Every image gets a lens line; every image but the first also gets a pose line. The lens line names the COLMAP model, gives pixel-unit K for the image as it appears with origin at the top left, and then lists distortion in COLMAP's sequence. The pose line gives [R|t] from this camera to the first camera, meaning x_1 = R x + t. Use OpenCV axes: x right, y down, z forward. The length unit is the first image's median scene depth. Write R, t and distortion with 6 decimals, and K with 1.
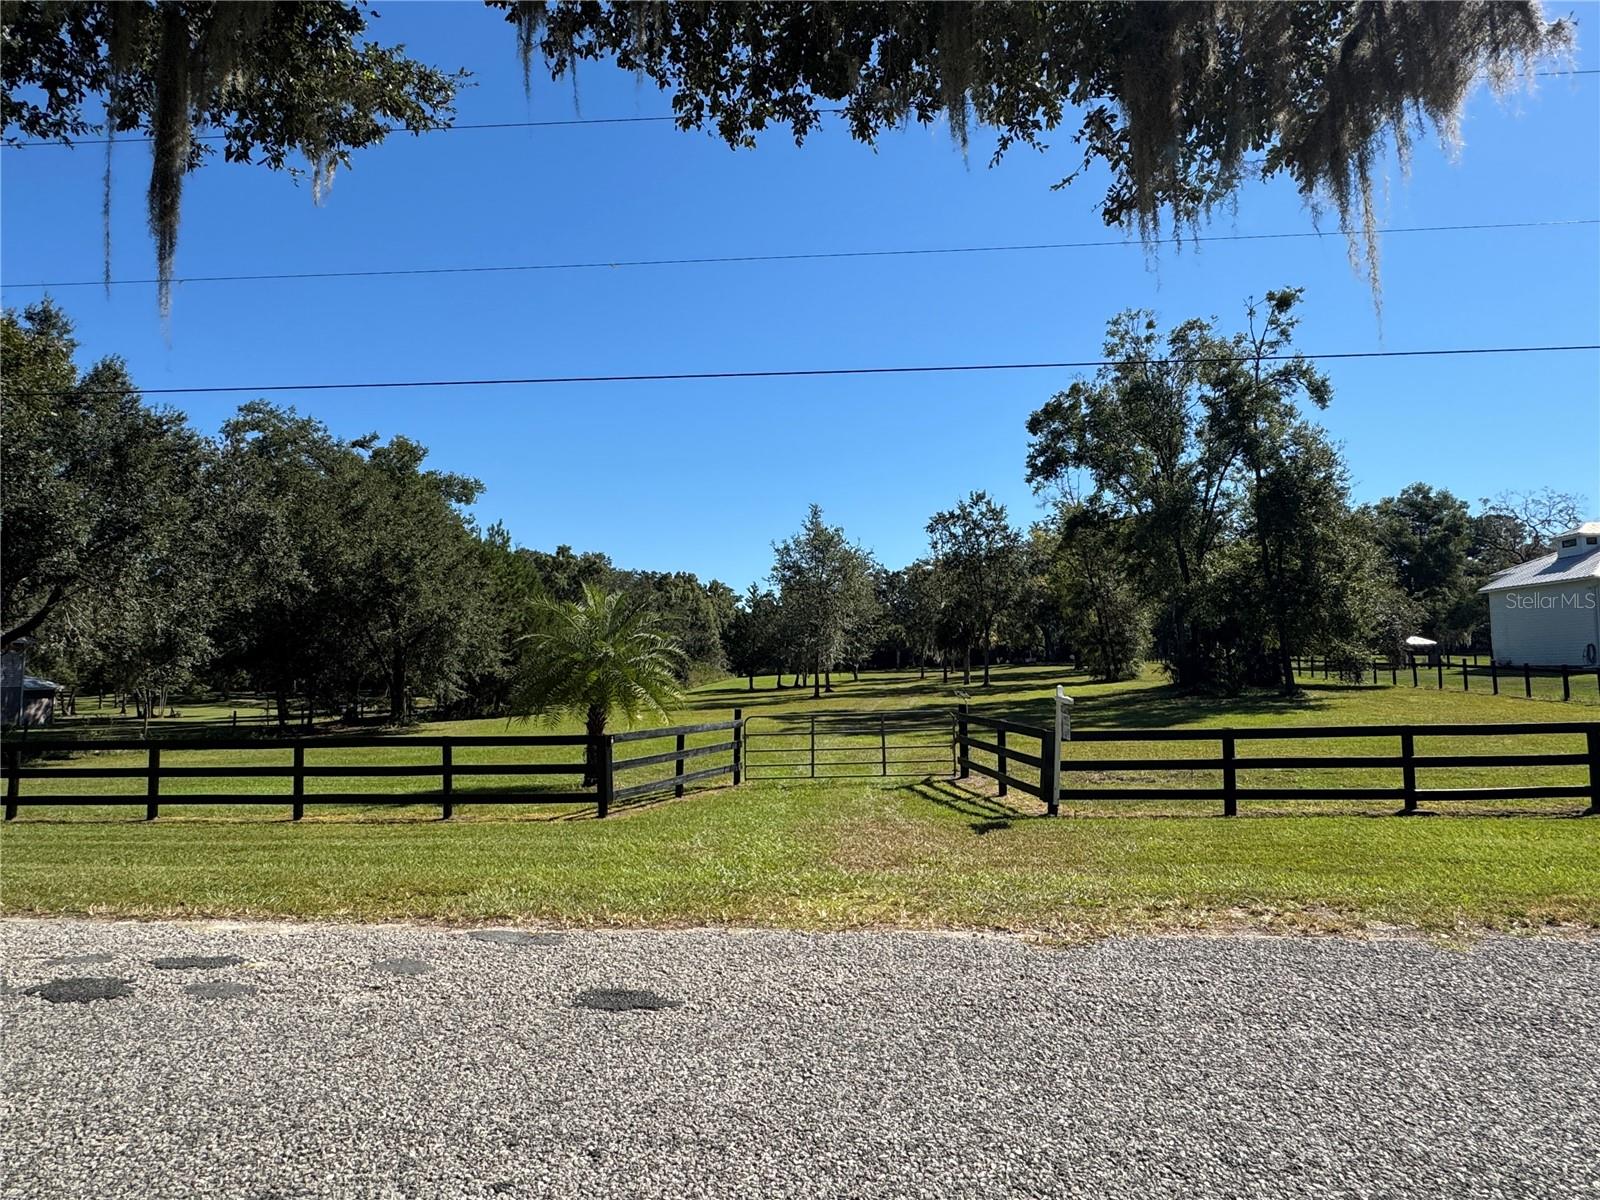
lens RADIAL K [[923.4, 0, 801.6], [0, 923.4, 597.4], [0, 0, 1]] dist [0.005037, -0.002230]
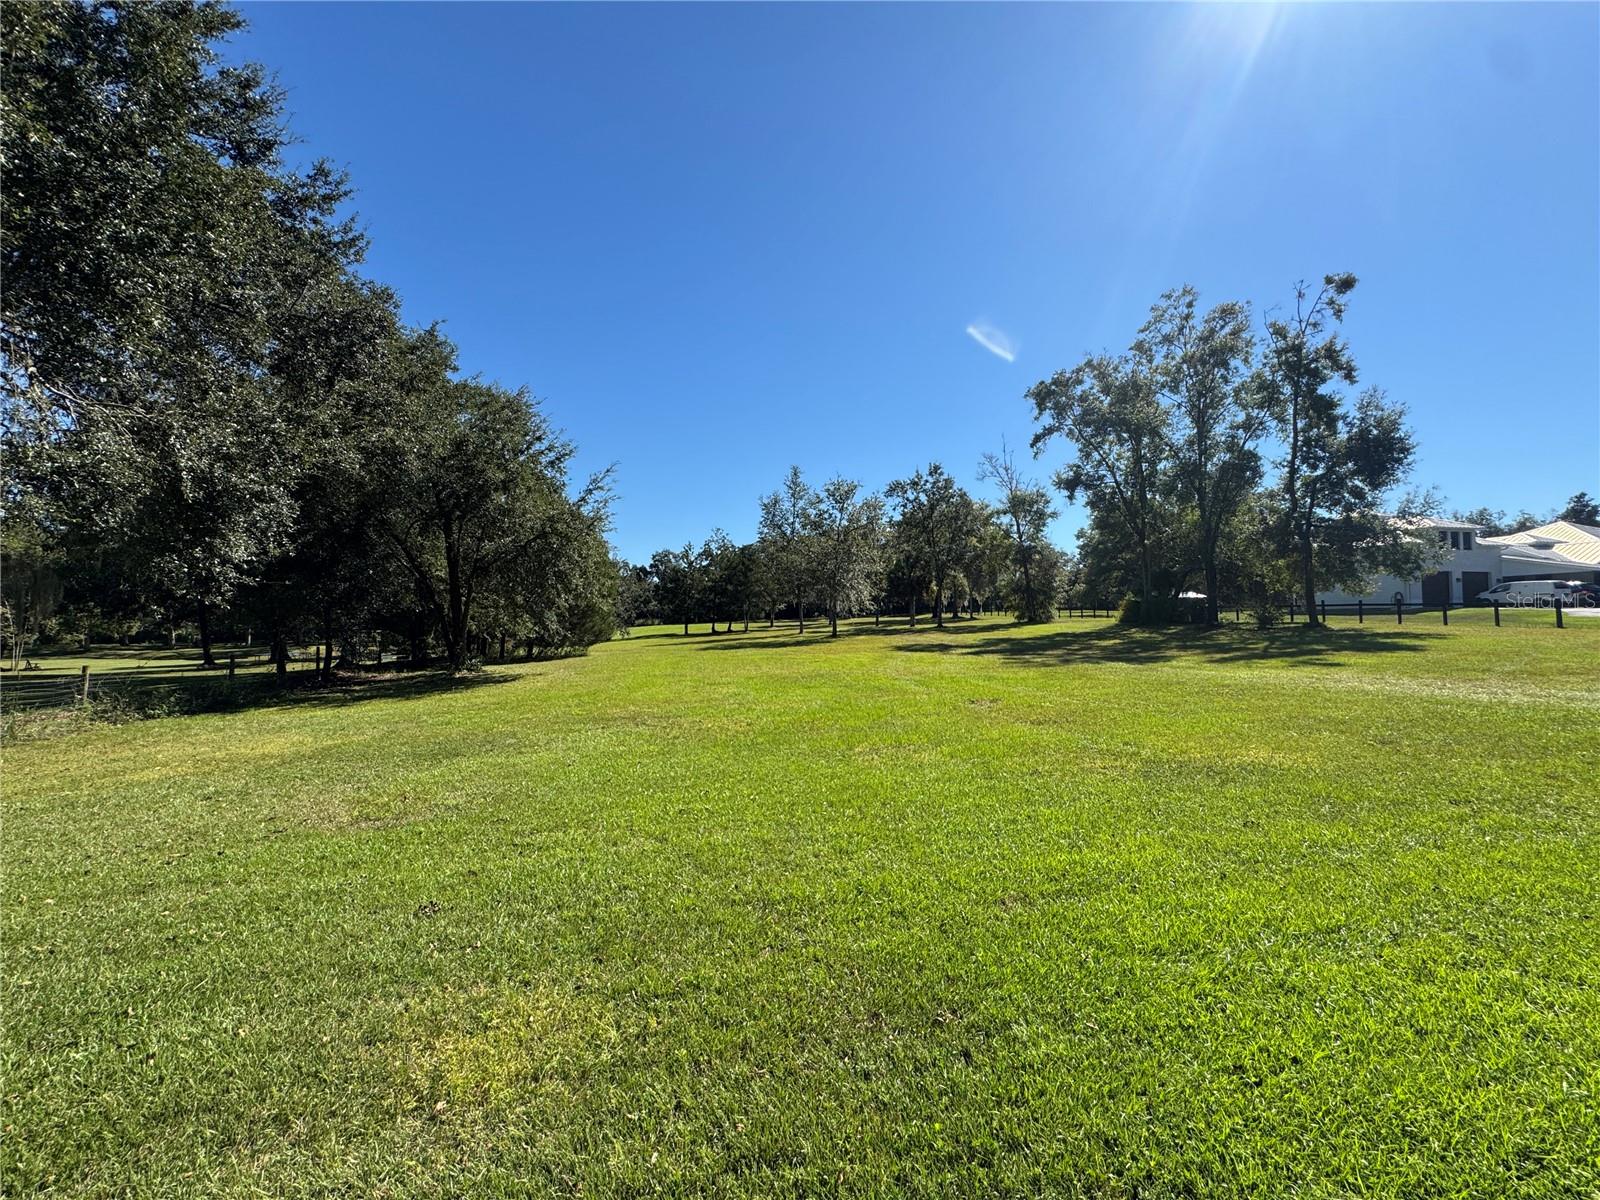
lens RADIAL K [[642.8, 0, 805.4], [0, 642.8, 598.0], [0, 0, 1]] dist [-0.000321, 0.000932]
pose [[0.953398, 0.009119, 0.301579, -0.262928], [-0.019876, 0.999270, 0.032619, 0.042151], [-0.301062, -0.037093, 0.952883, 0.318964]]
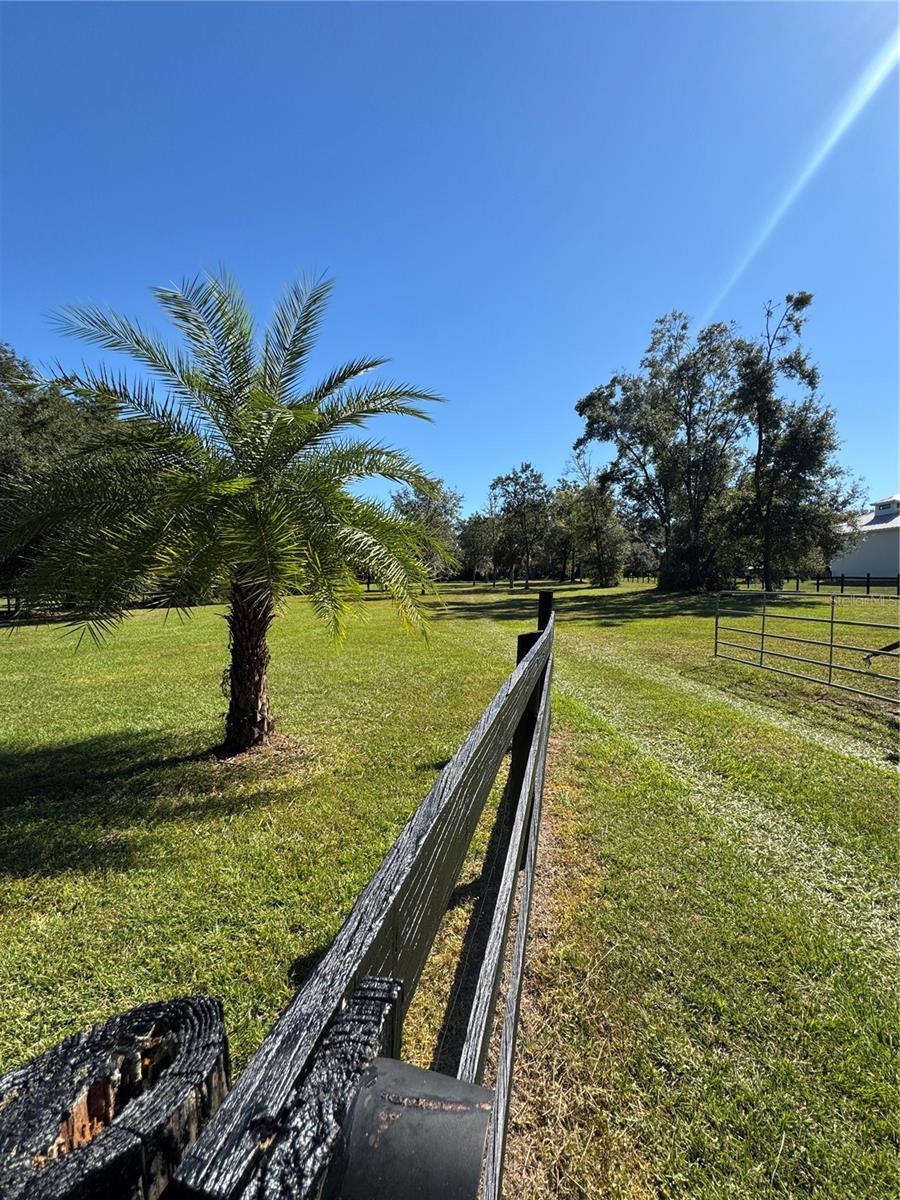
lens RADIAL K [[482.1, 0, 451.1], [0, 482.1, 600.5], [0, 0, 1]] dist [-0.000321, 0.000932]
pose [[0.989777, 0.010689, 0.142224, -0.053138], [-0.026676, 0.993465, 0.110977, 0.033198], [-0.140108, -0.113636, 0.983594, 0.252871]]
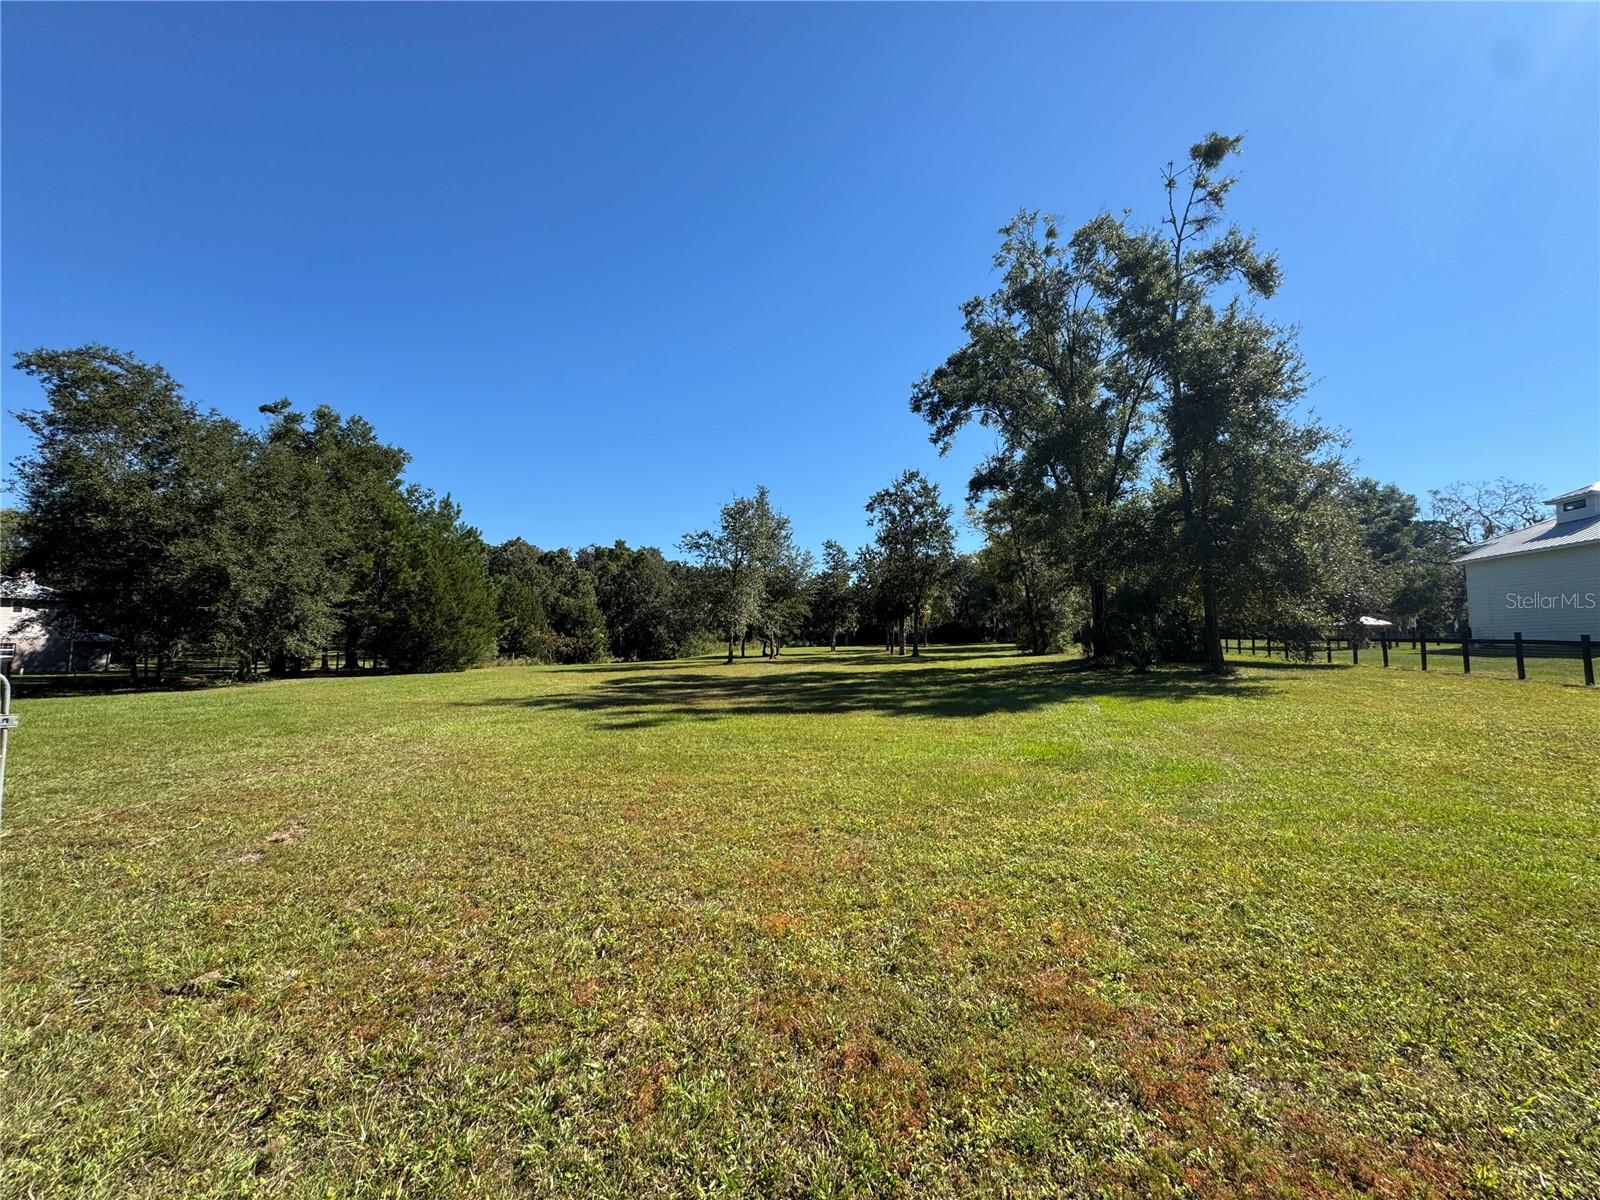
lens RADIAL K [[642.8, 0, 800.0], [0, 642.8, 594.4], [0, 0, 1]] dist [-0.000321, 0.000932]
pose [[0.993048, 0.011129, -0.117186, 0.188818], [-0.011382, 0.999934, -0.001490, 0.034541], [0.117162, 0.002813, 0.993109, 0.329131]]
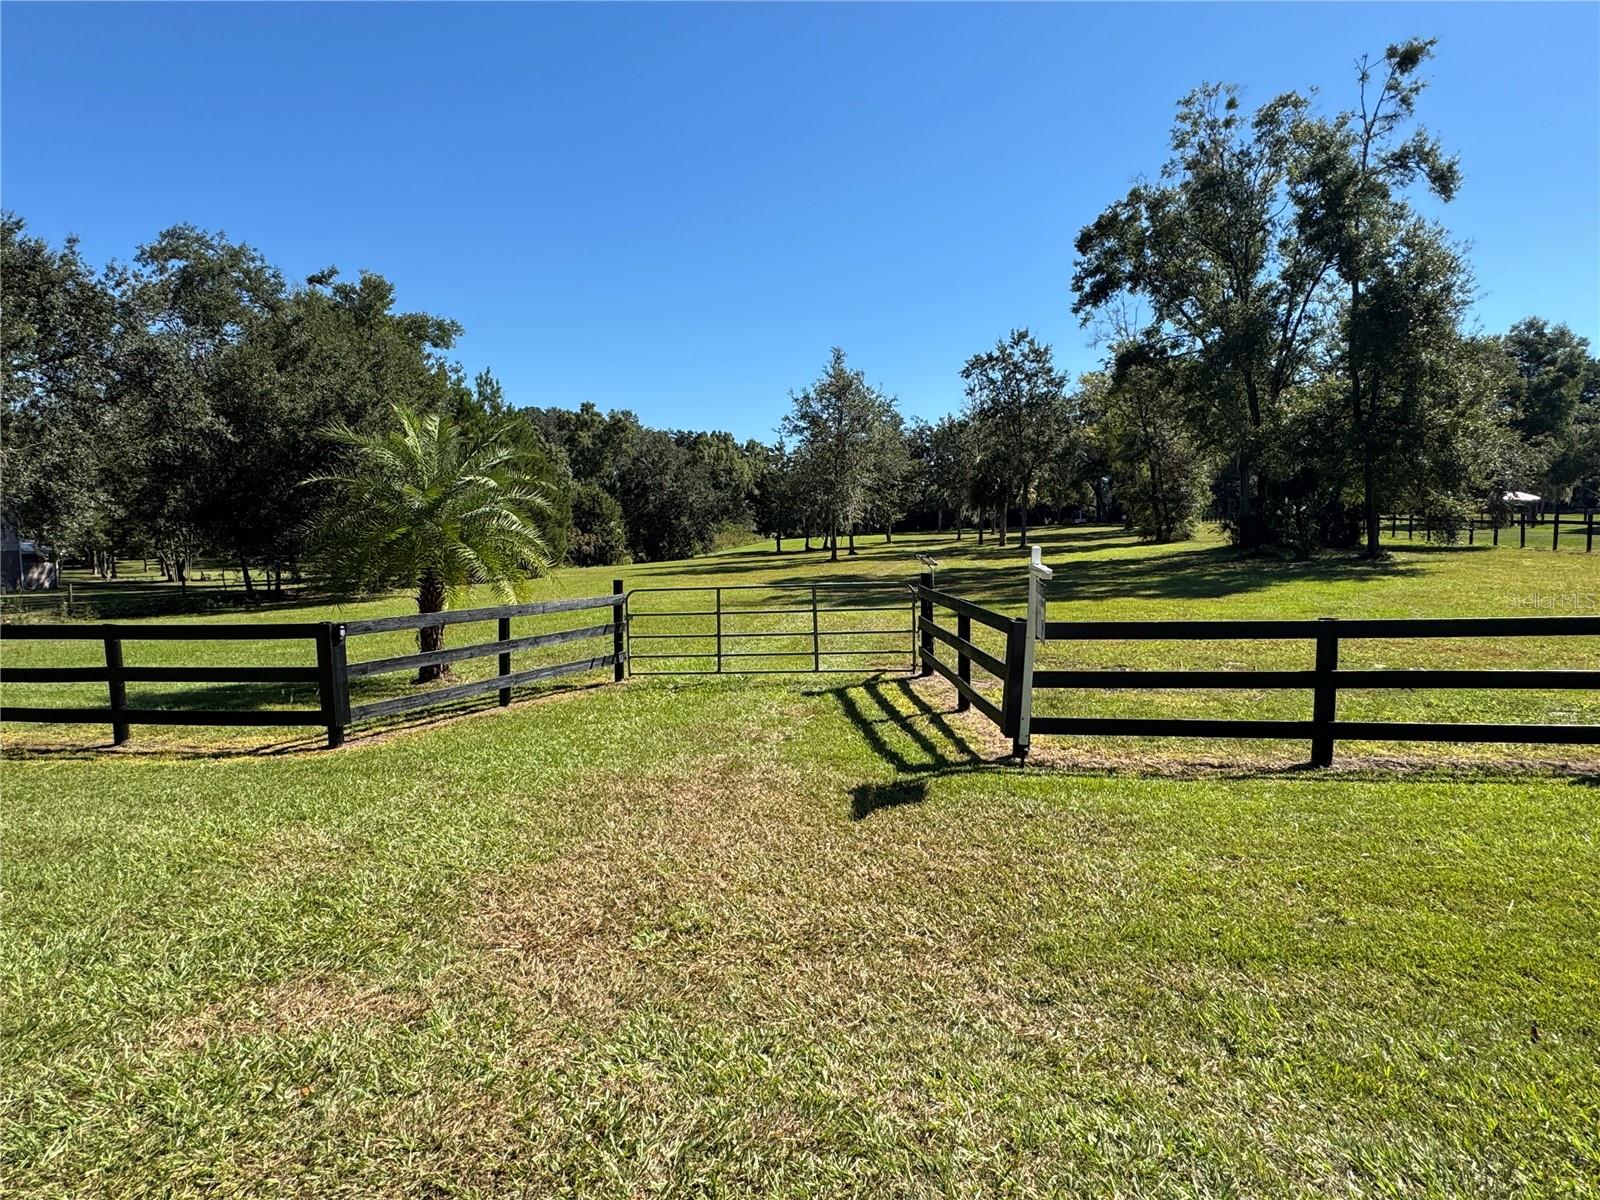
lens RADIAL K [[913.5, 0, 797.9], [0, 913.5, 598.9], [0, 0, 1]] dist [0.000644, 0.002598]
pose [[0.998118, 0.001489, -0.061310, 0.039500], [0.007757, 0.988609, 0.150304, 0.009730], [0.060836, -0.150497, 0.986737, 0.100161]]
